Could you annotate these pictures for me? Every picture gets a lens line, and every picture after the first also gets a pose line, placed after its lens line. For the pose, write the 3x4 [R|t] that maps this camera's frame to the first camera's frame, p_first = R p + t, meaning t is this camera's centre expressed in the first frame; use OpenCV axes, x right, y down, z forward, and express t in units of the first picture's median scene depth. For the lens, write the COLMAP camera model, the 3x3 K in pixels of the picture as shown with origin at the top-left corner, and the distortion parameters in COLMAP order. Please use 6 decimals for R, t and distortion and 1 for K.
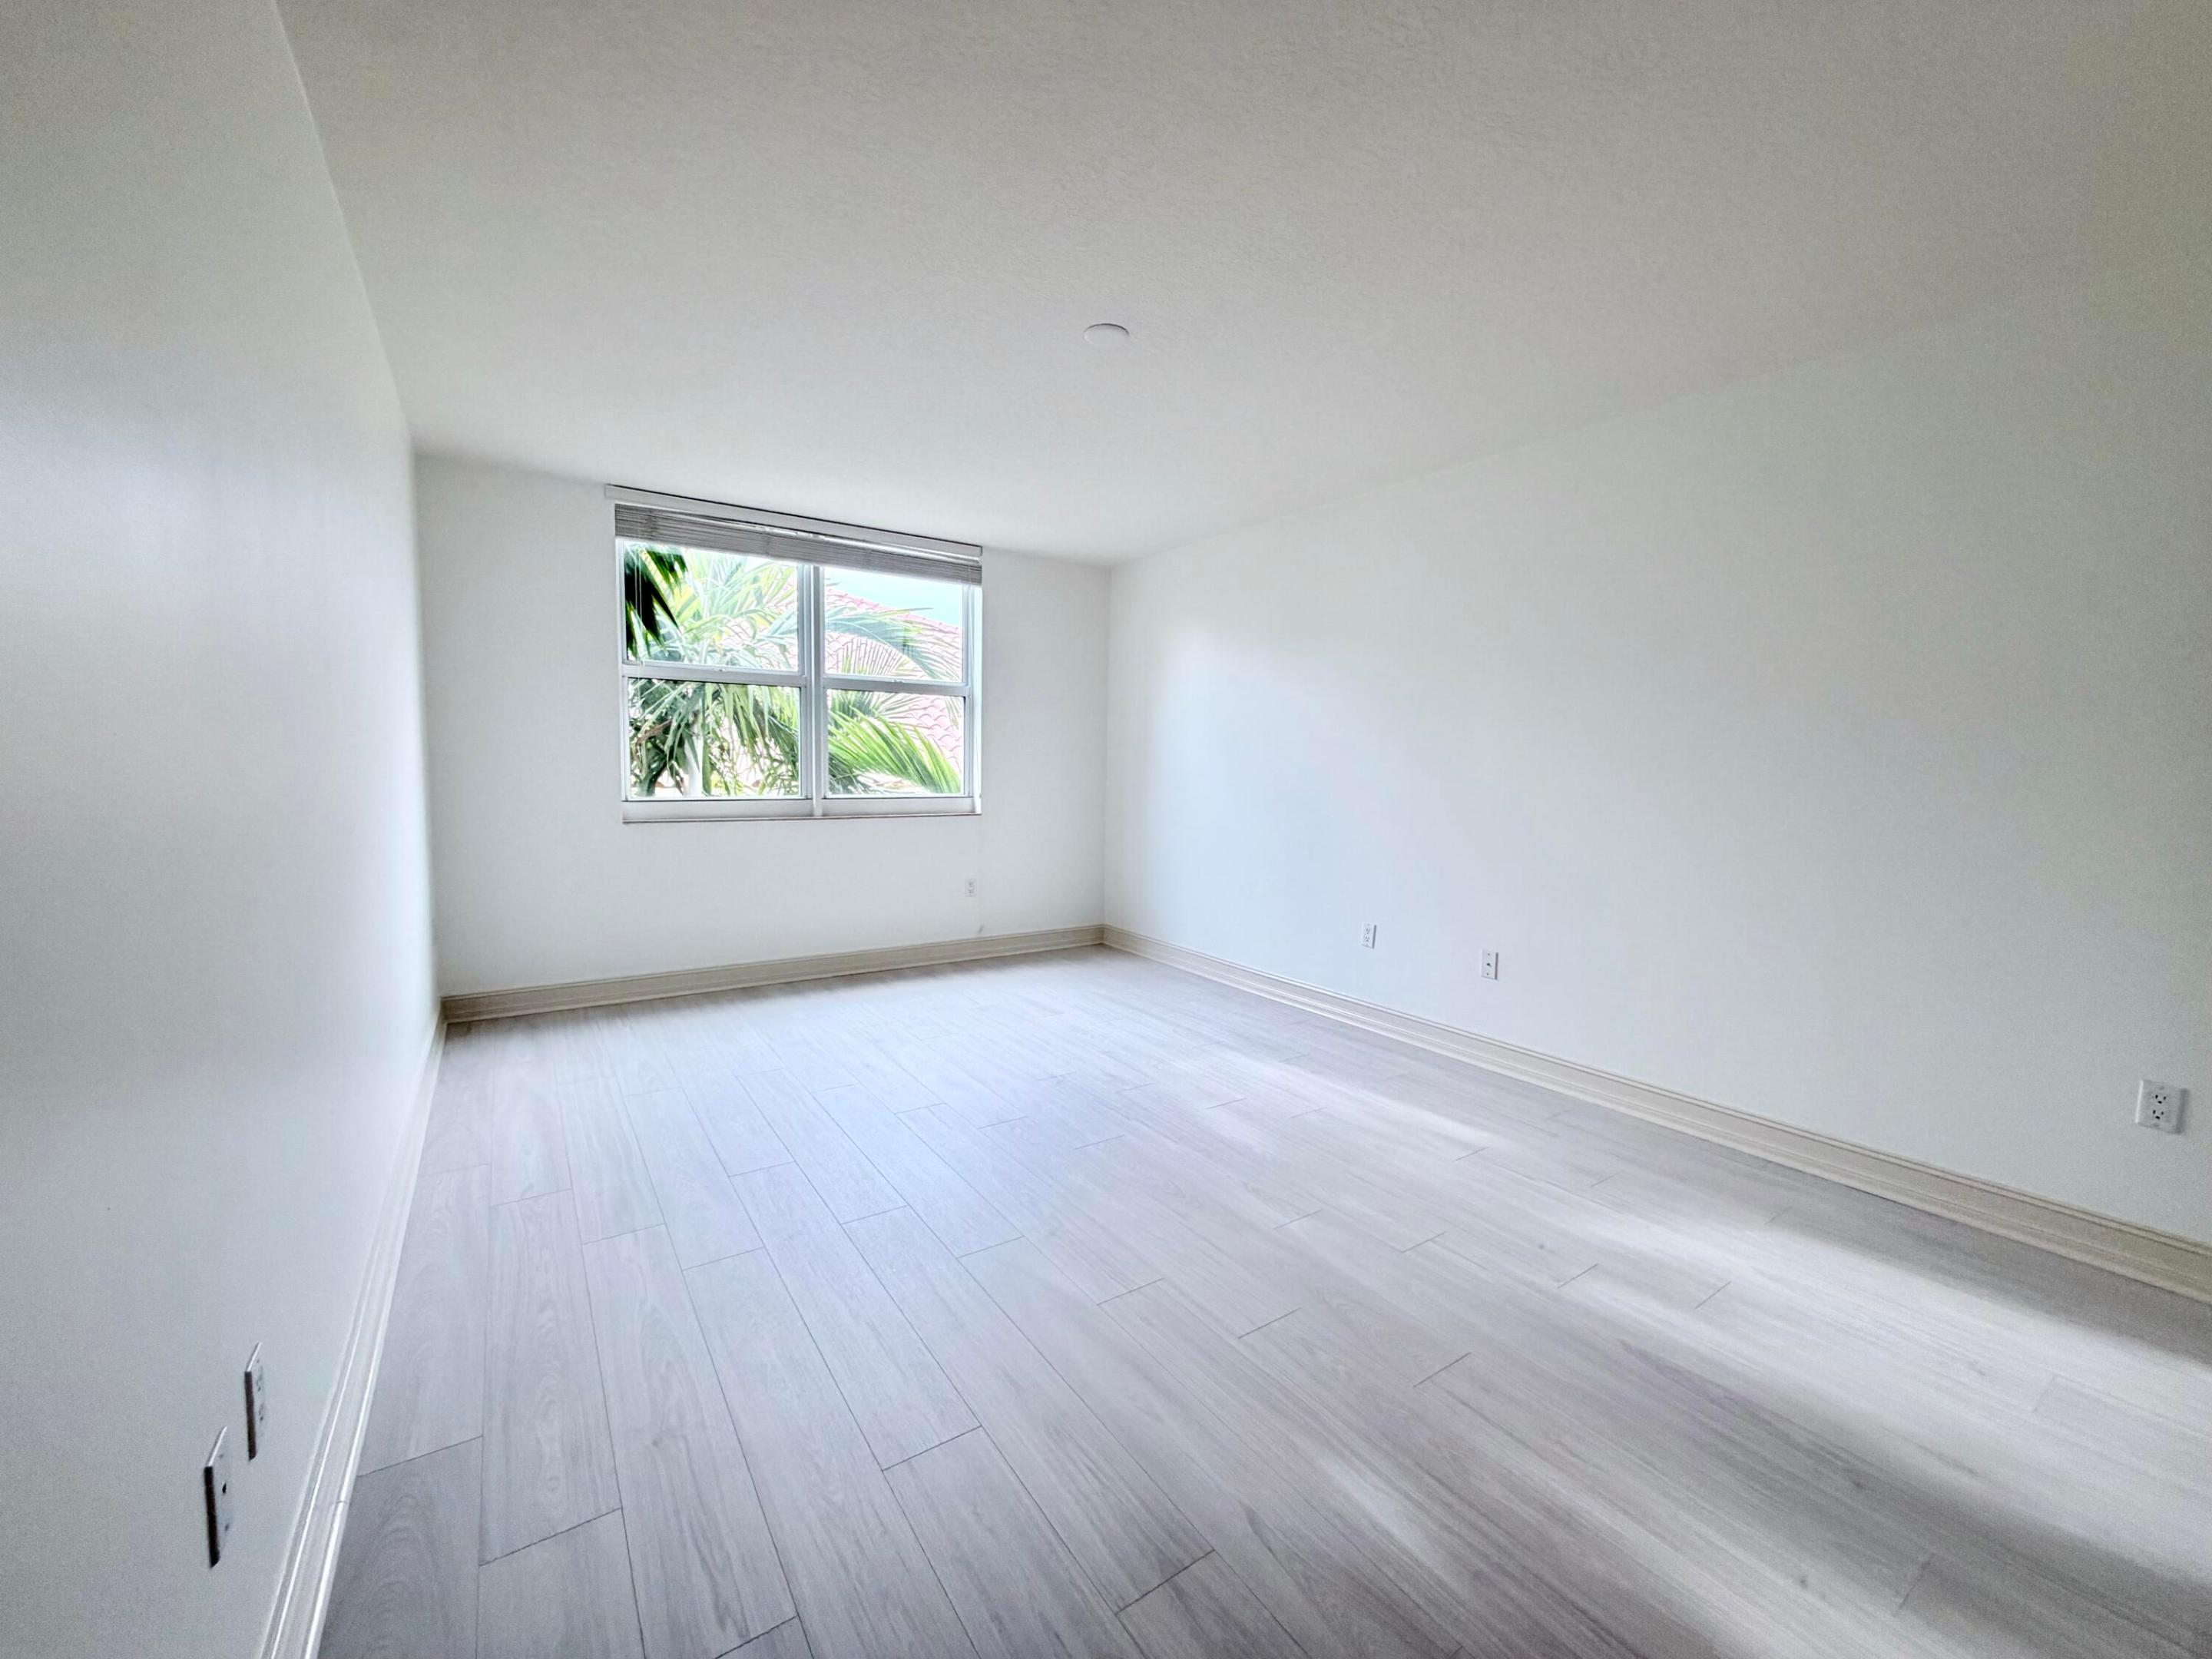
lens RADIAL K [[878.7, 0, 1098.9], [0, 878.7, 834.7], [0, 0, 1]] dist [-0.004970, -0.000168]
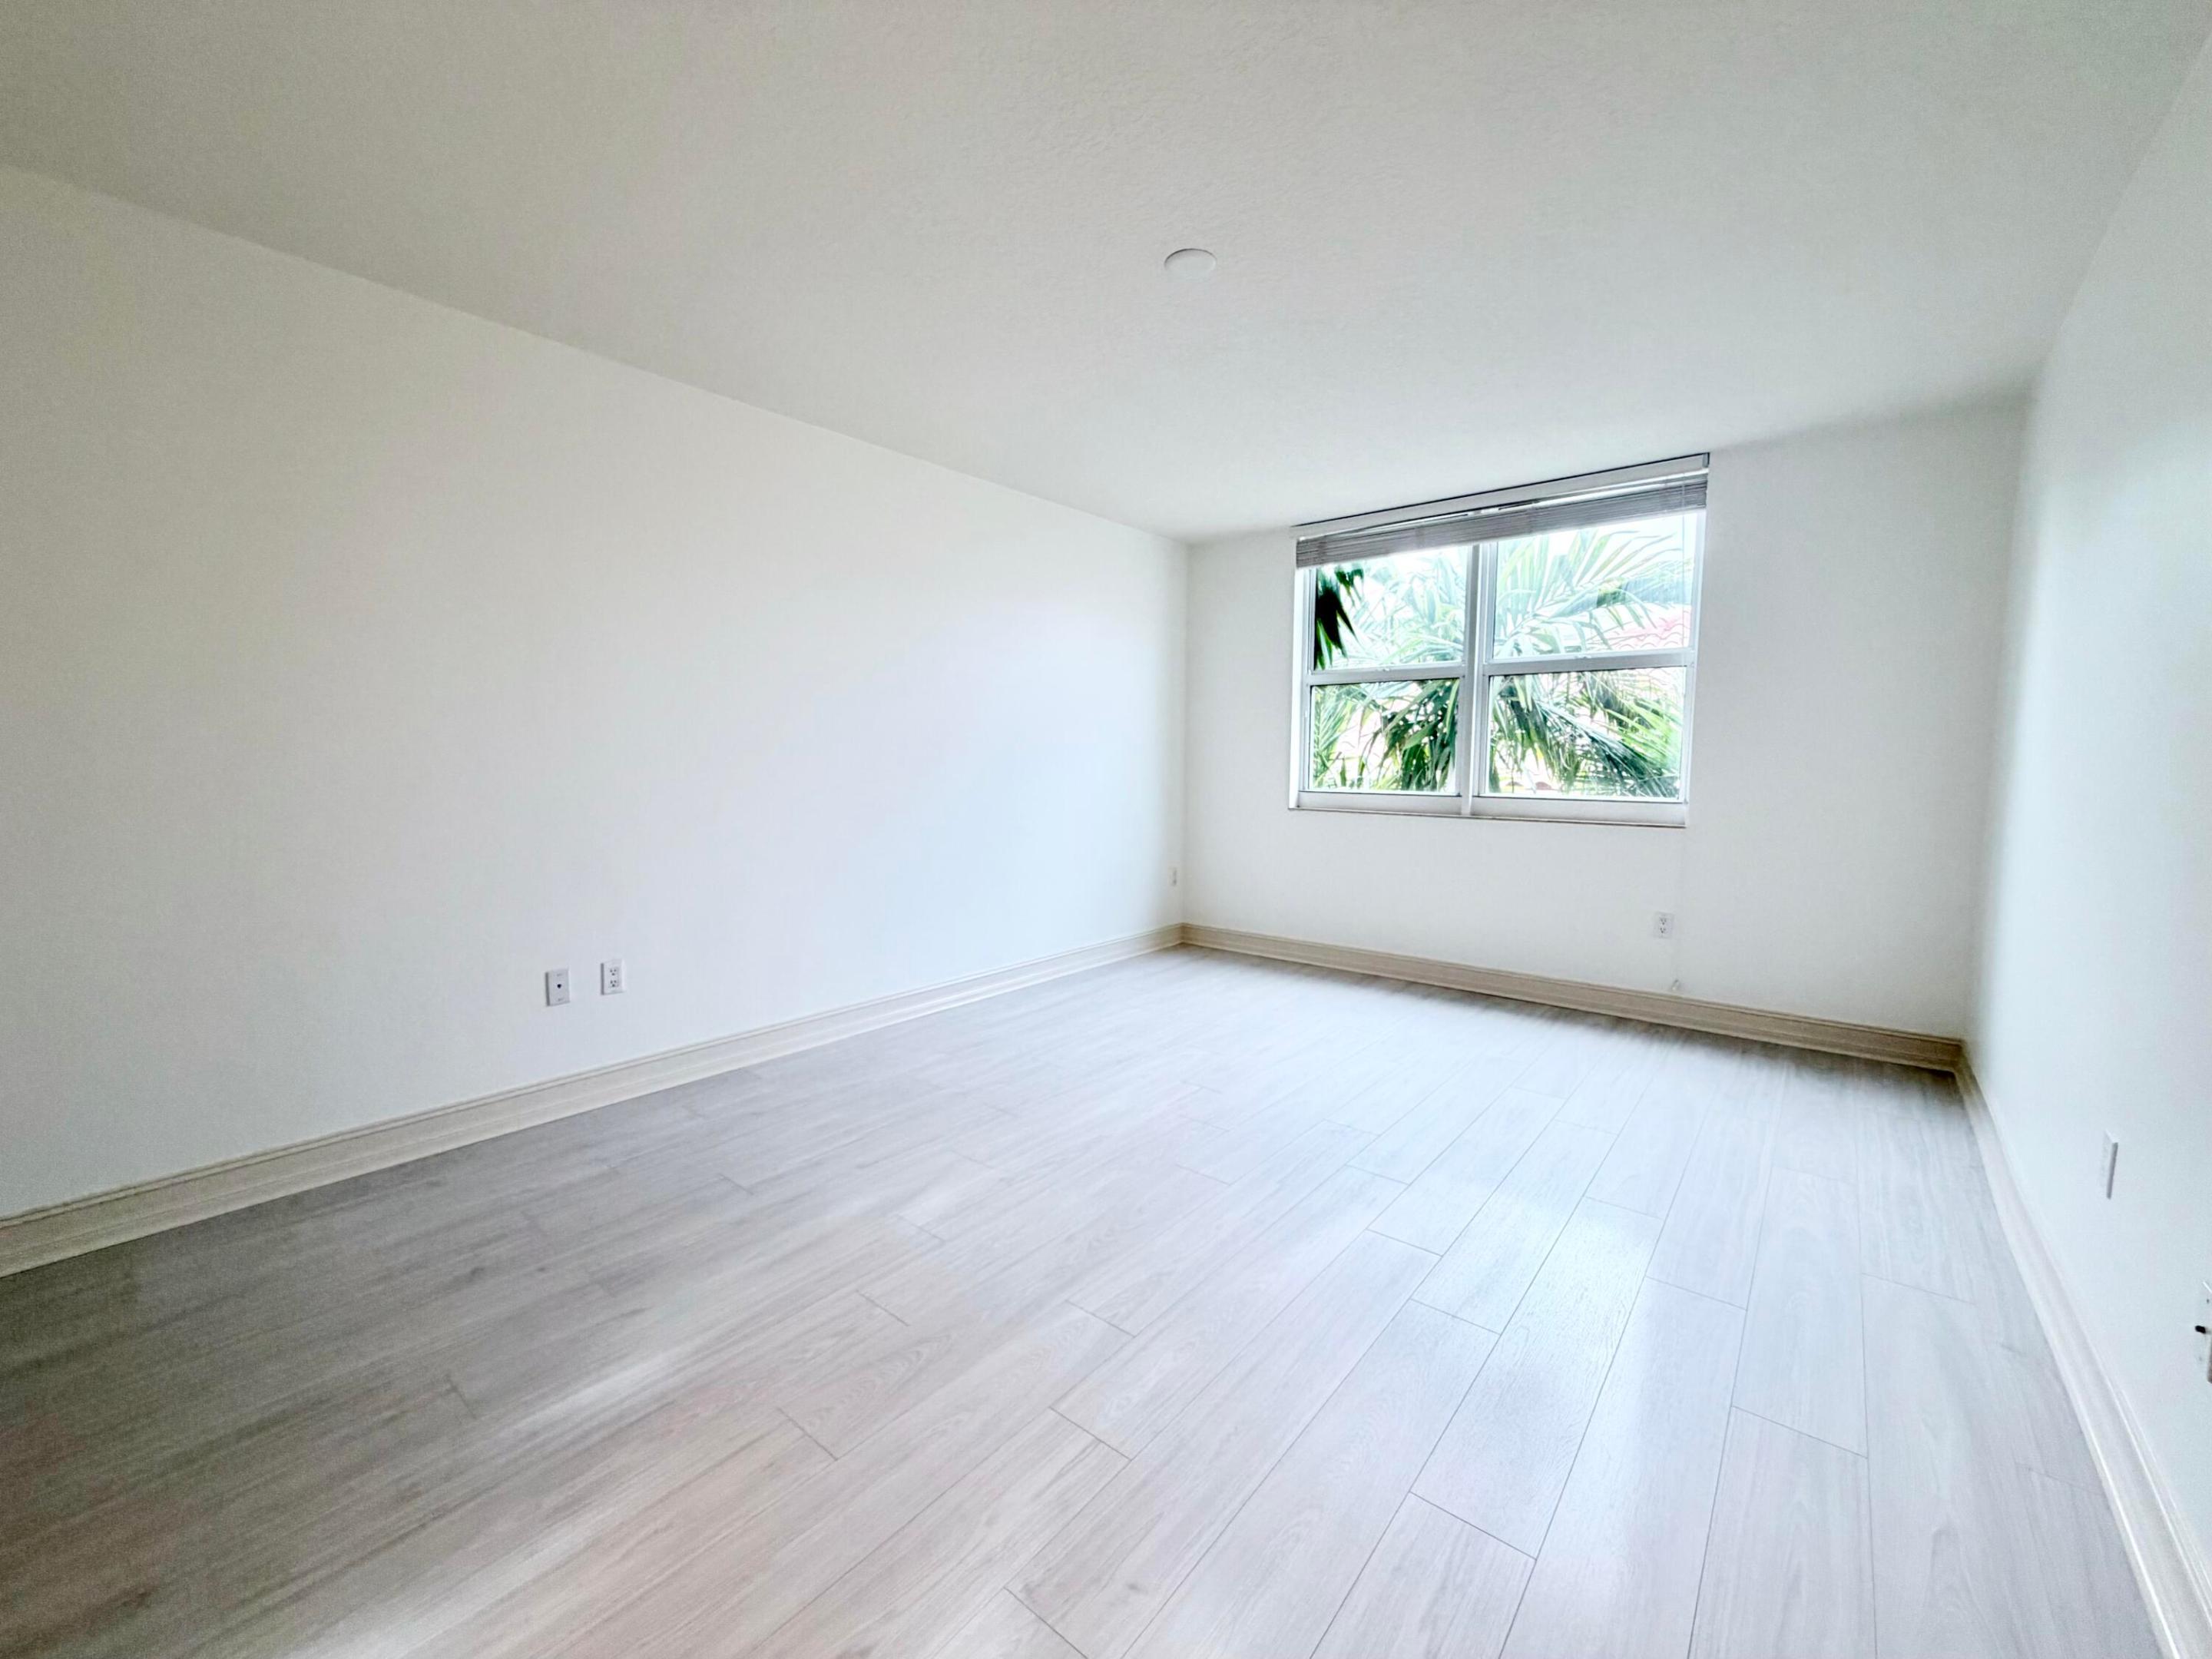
lens RADIAL K [[878.7, 0, 1098.9], [0, 878.7, 834.7], [0, 0, 1]] dist [-0.004970, -0.000168]
pose [[0.276272, 0.069286, -0.958579, 0.512734], [-0.082167, 0.995449, 0.048270, -0.014614], [0.957561, 0.065428, 0.280707, 0.408567]]
